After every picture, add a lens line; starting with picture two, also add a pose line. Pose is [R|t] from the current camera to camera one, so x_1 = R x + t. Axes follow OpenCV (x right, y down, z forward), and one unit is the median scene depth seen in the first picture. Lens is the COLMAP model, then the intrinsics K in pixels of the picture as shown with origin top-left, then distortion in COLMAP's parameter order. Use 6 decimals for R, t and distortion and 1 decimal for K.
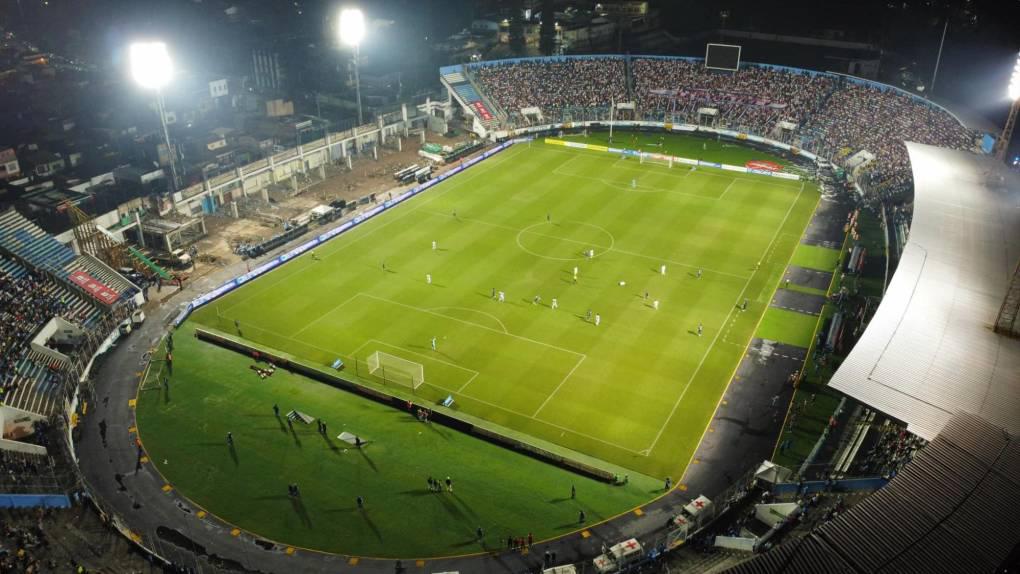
lens RADIAL K [[740.5, 0, 510.6], [0, 740.5, 285.4], [0, 0, 1]] dist [-0.026652, -0.015835]
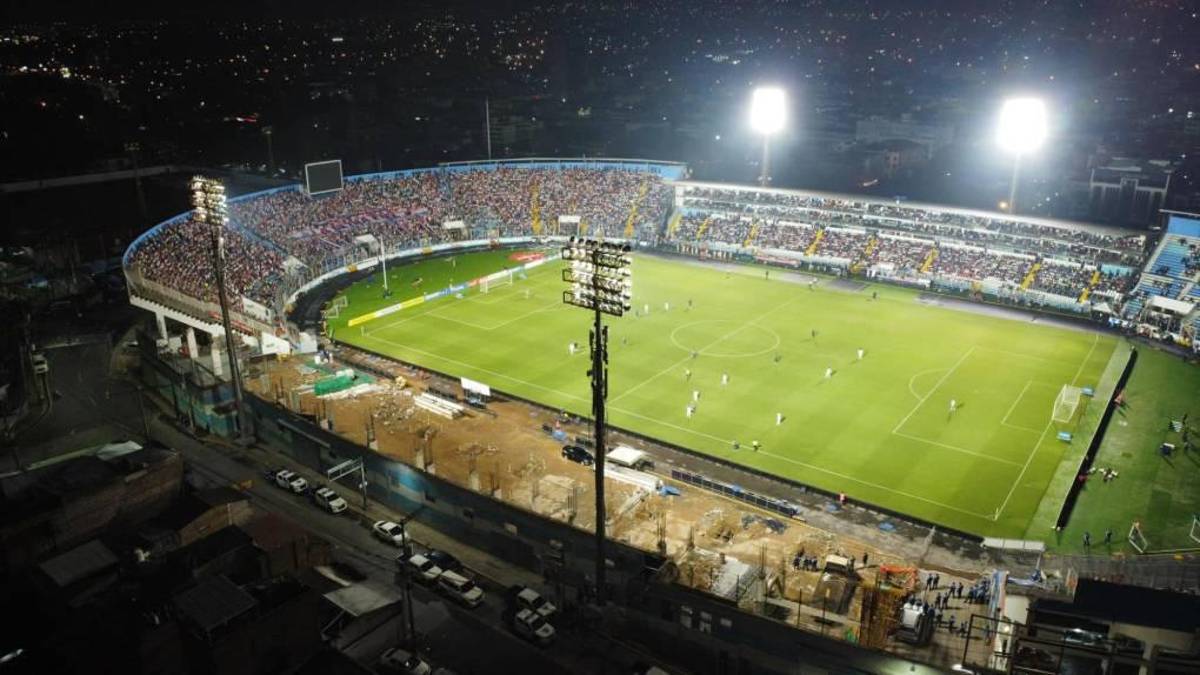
lens RADIAL K [[871.1, 0, 602.3], [0, 871.1, 332.1], [0, 0, 1]] dist [-0.026652, -0.015835]
pose [[0.134354, -0.322272, 0.937065, -0.710021], [0.451030, 0.861895, 0.231752, -0.288466], [-0.882339, 0.391507, 0.261153, 0.645663]]
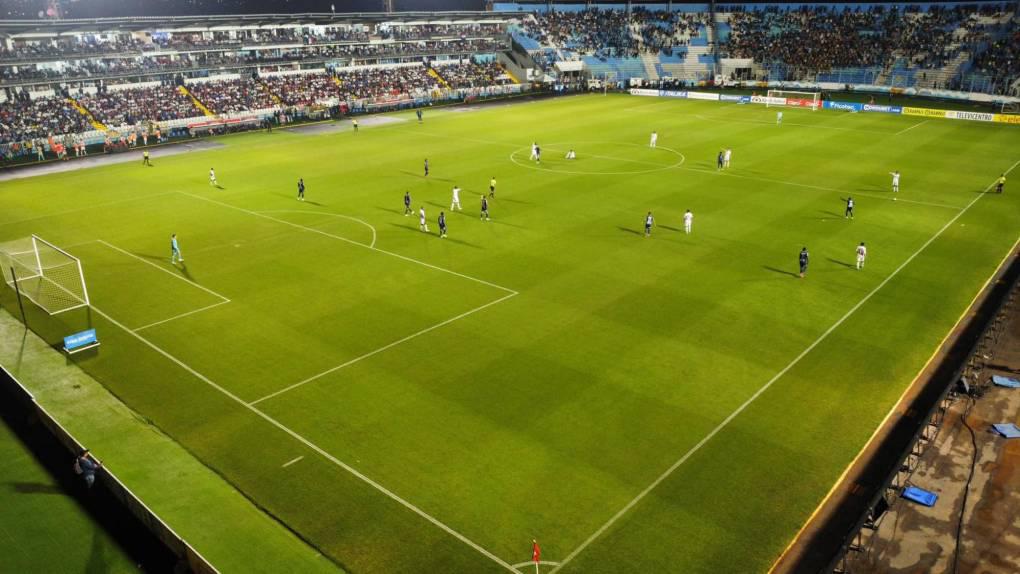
lens RADIAL K [[740.5, 0, 514.5], [0, 740.5, 286.9], [0, 0, 1]] dist [-0.026652, -0.015835]
pose [[-0.977710, -0.062525, 0.200435, 0.013120], [0.103613, 0.686608, 0.719607, -0.304897], [-0.182614, 0.724334, -0.664825, 1.101450]]
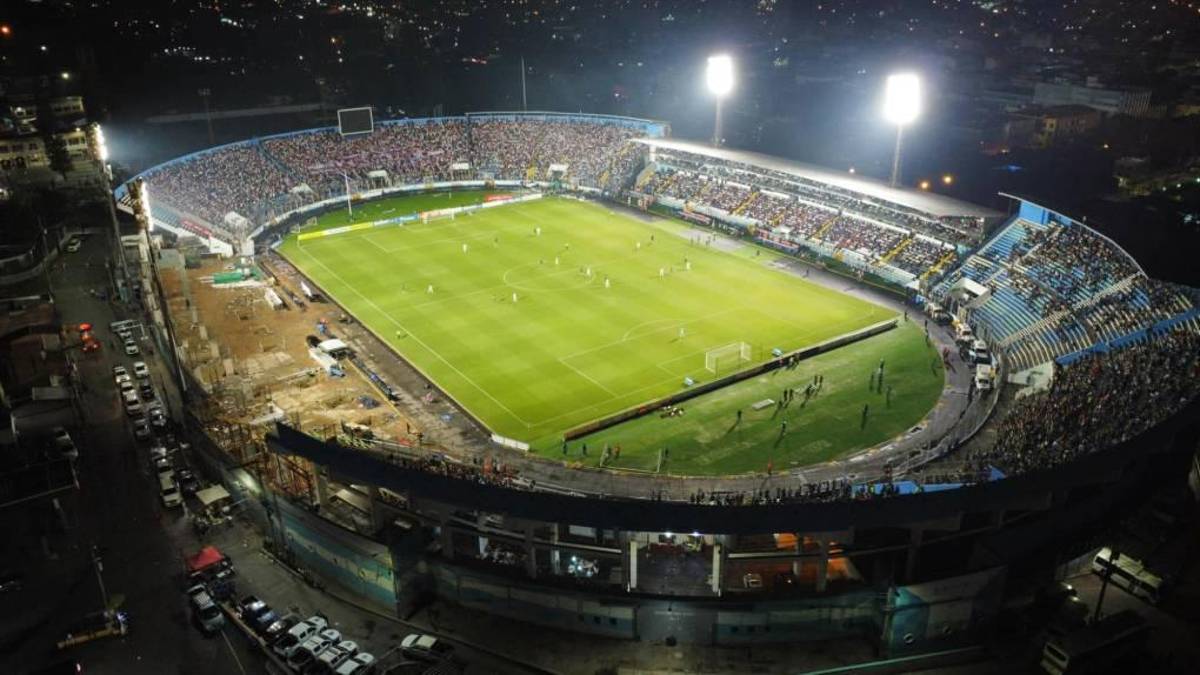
lens RADIAL K [[871.1, 0, 603.7], [0, 871.1, 337.5], [0, 0, 1]] dist [-0.026652, -0.015835]
pose [[0.450884, -0.349273, 0.821409, -0.717149], [0.413171, 0.897402, 0.154790, -0.108962], [-0.791197, 0.269591, 0.548933, 0.210590]]
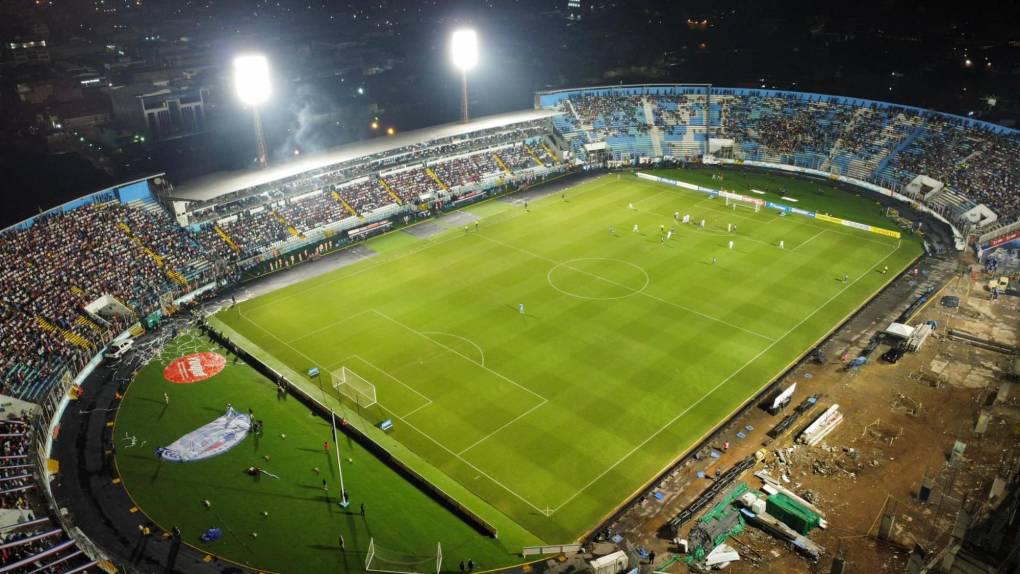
lens RADIAL K [[740.5, 0, 512.0], [0, 740.5, 293.0], [0, 0, 1]] dist [-0.026652, -0.015835]
pose [[-0.962834, -0.100143, 0.250844, -0.046561], [0.136720, 0.620248, 0.772399, -0.613655], [-0.232936, 0.777987, -0.583504, 1.216040]]
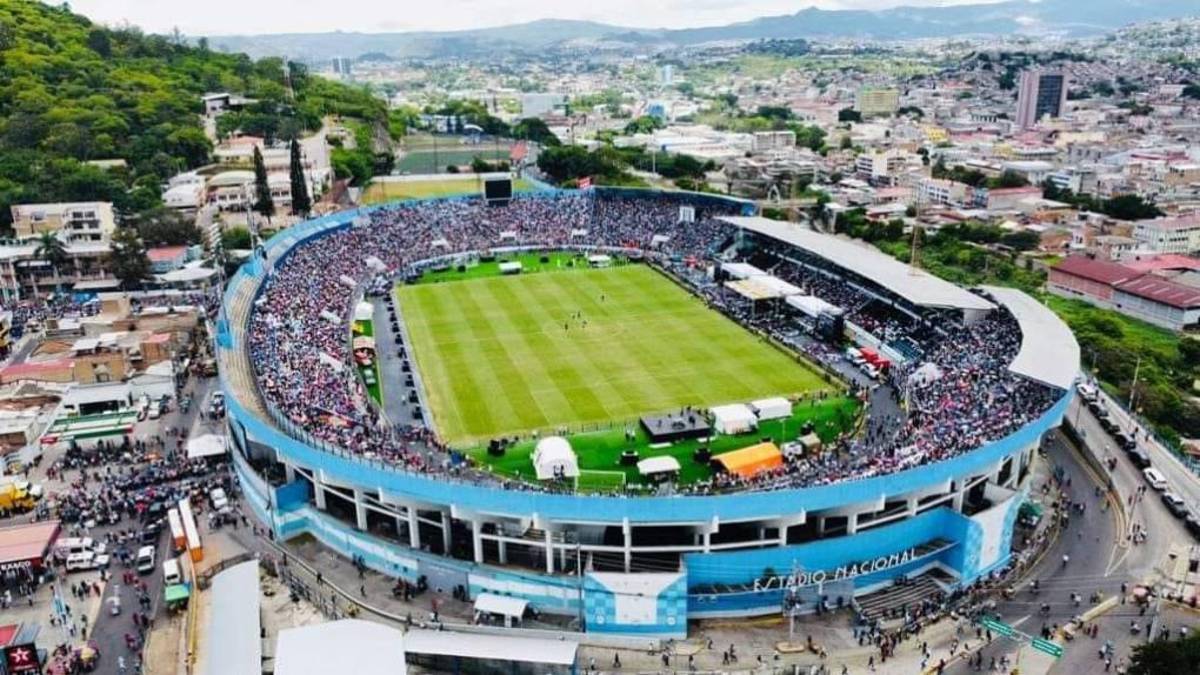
lens RADIAL K [[871.1, 0, 601.9], [0, 871.1, 334.6], [0, 0, 1]] dist [-0.026652, -0.015835]
pose [[0.695306, -0.231005, 0.680578, -0.682292], [0.335014, 0.941943, -0.022545, -0.009539], [-0.635858, 0.243679, 0.732329, -0.060962]]
